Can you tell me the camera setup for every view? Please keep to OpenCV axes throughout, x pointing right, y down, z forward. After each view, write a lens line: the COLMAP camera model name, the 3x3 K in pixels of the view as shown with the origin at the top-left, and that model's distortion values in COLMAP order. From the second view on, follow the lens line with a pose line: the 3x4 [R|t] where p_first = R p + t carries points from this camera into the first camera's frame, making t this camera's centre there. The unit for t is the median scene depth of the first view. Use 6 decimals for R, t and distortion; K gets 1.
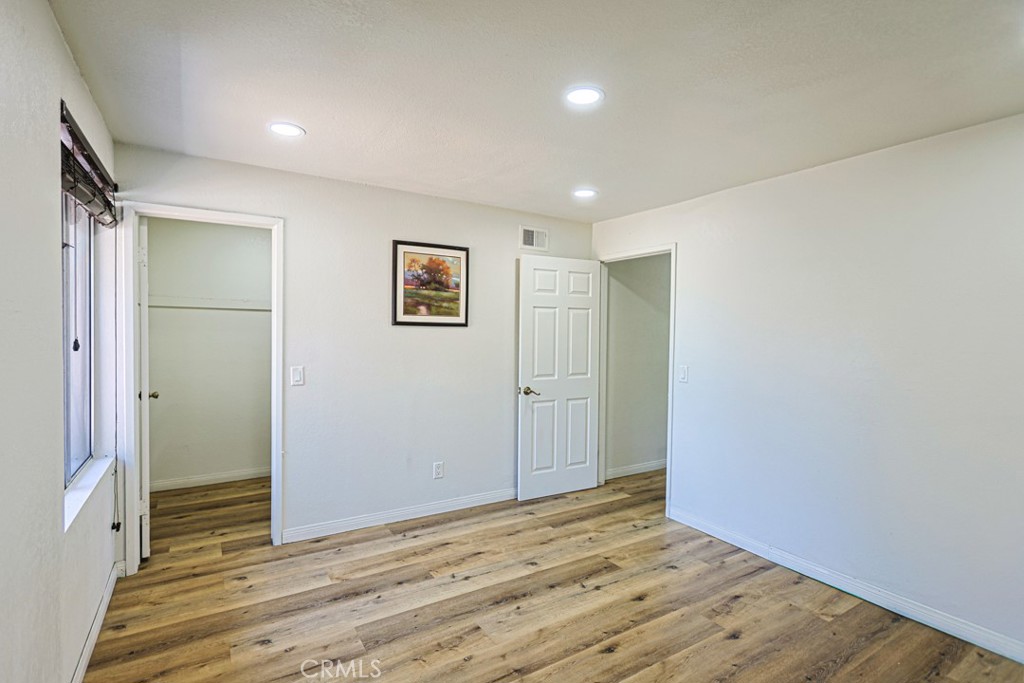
lens RADIAL K [[501.7, 0, 507.8], [0, 501.7, 339.9], [0, 0, 1]] dist [-0.002687, 0.001722]
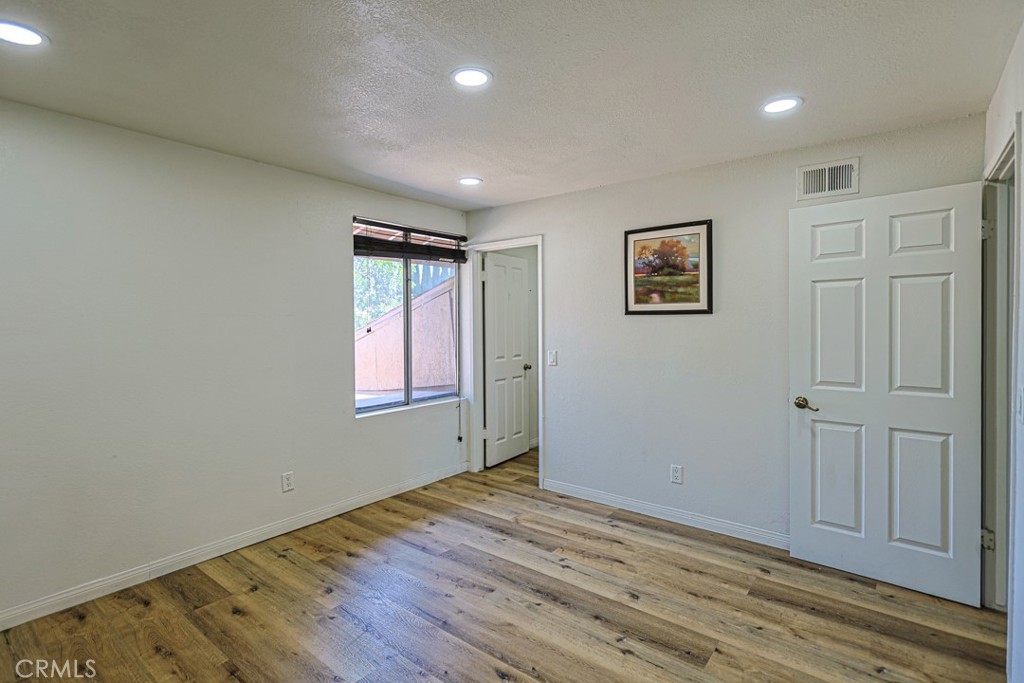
lens RADIAL K [[501.7, 0, 509.9], [0, 501.7, 327.9], [0, 0, 1]] dist [-0.002687, 0.001722]
pose [[0.321414, -0.006007, -0.946920, 0.723292], [-0.006530, 0.999942, -0.008560, 0.008248], [0.946916, 0.008935, 0.321356, 0.496891]]
